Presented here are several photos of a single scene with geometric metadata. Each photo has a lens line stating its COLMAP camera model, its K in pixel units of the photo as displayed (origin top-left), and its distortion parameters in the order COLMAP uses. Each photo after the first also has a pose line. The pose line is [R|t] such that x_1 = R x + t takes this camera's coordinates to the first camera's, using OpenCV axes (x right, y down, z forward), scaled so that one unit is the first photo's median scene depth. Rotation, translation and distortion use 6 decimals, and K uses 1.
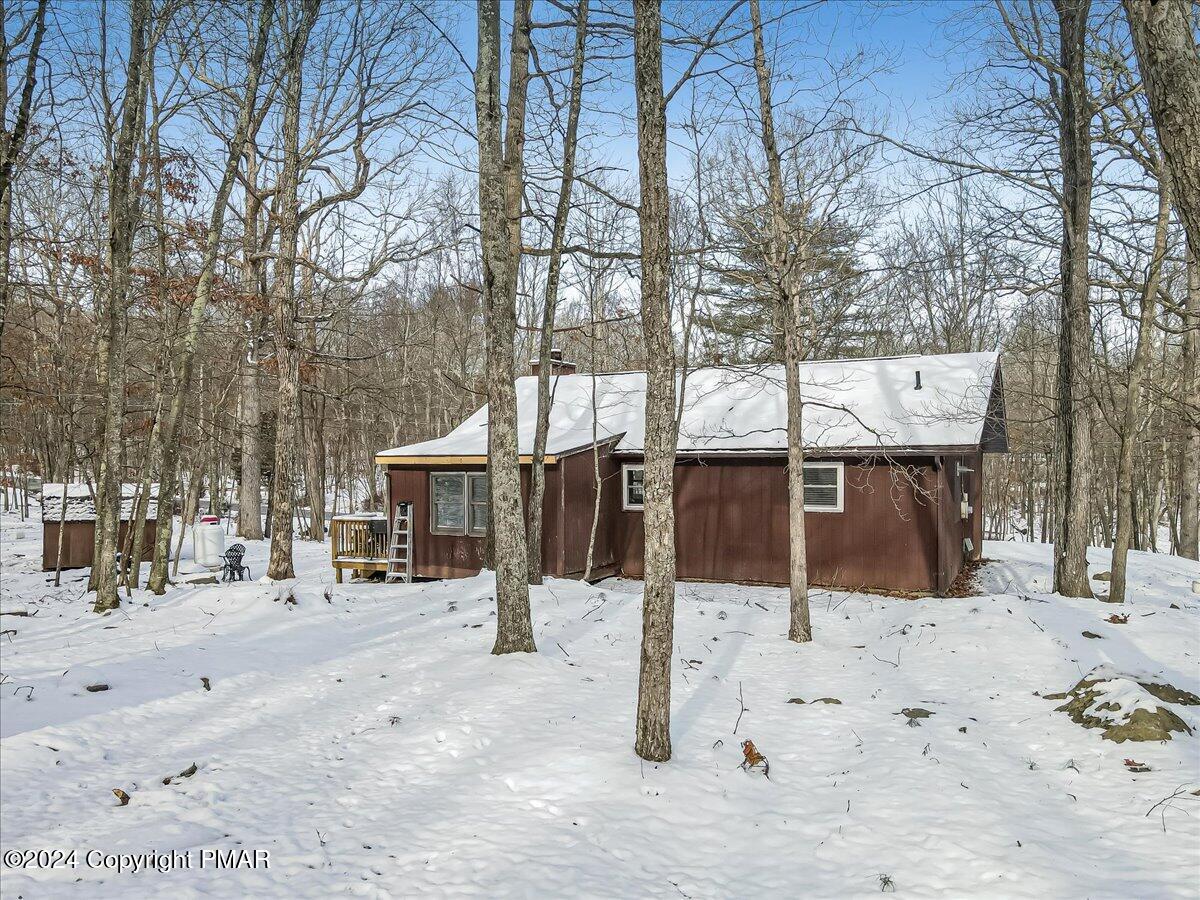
lens RADIAL K [[895.1, 0, 600.0], [0, 895.1, 450.0], [0, 0, 1]] dist [0.005441, 0.009784]
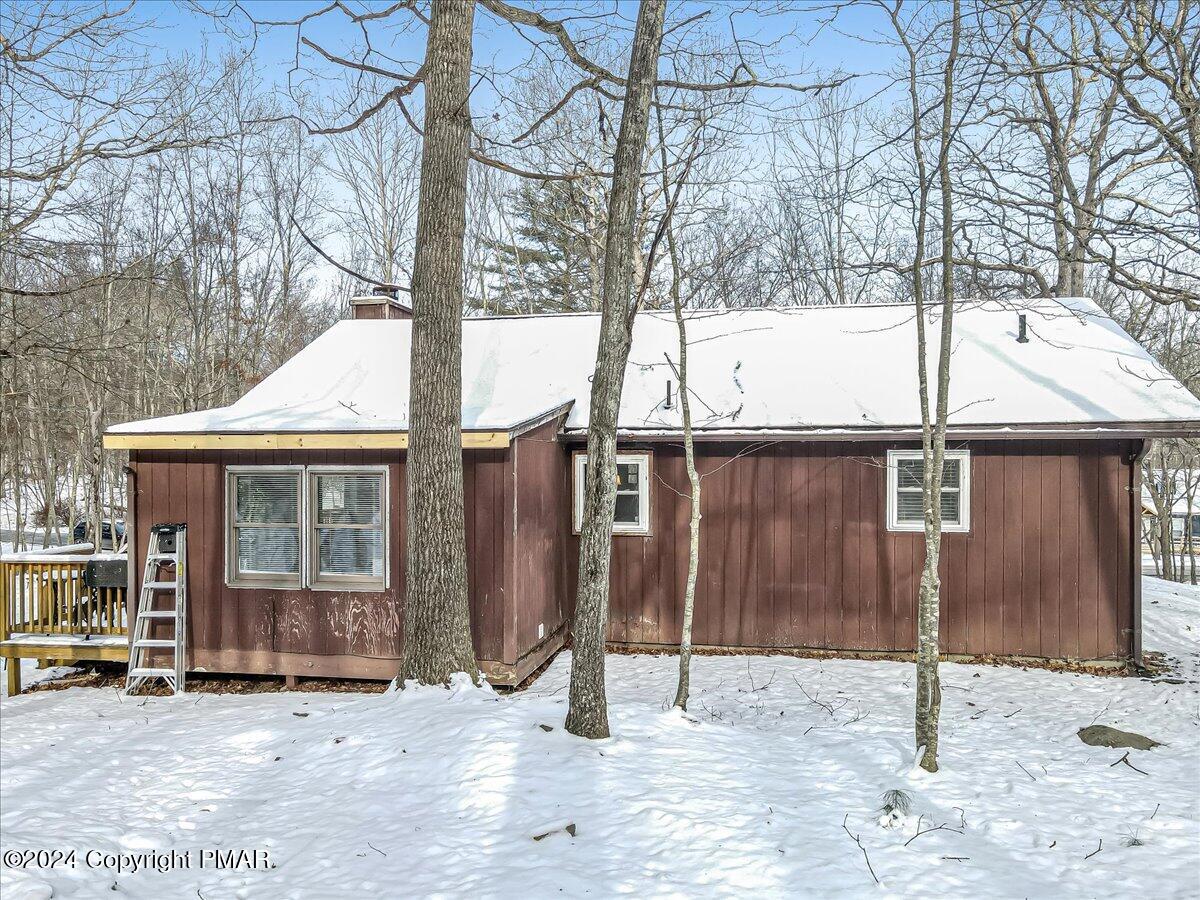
lens RADIAL K [[895.1, 0, 600.0], [0, 895.1, 450.0], [0, 0, 1]] dist [0.005441, 0.009784]
pose [[0.952039, 0.006877, 0.305901, -0.142814], [-0.008766, 0.999950, 0.004799, 0.011492], [-0.305853, -0.007251, 0.952051, 0.450424]]
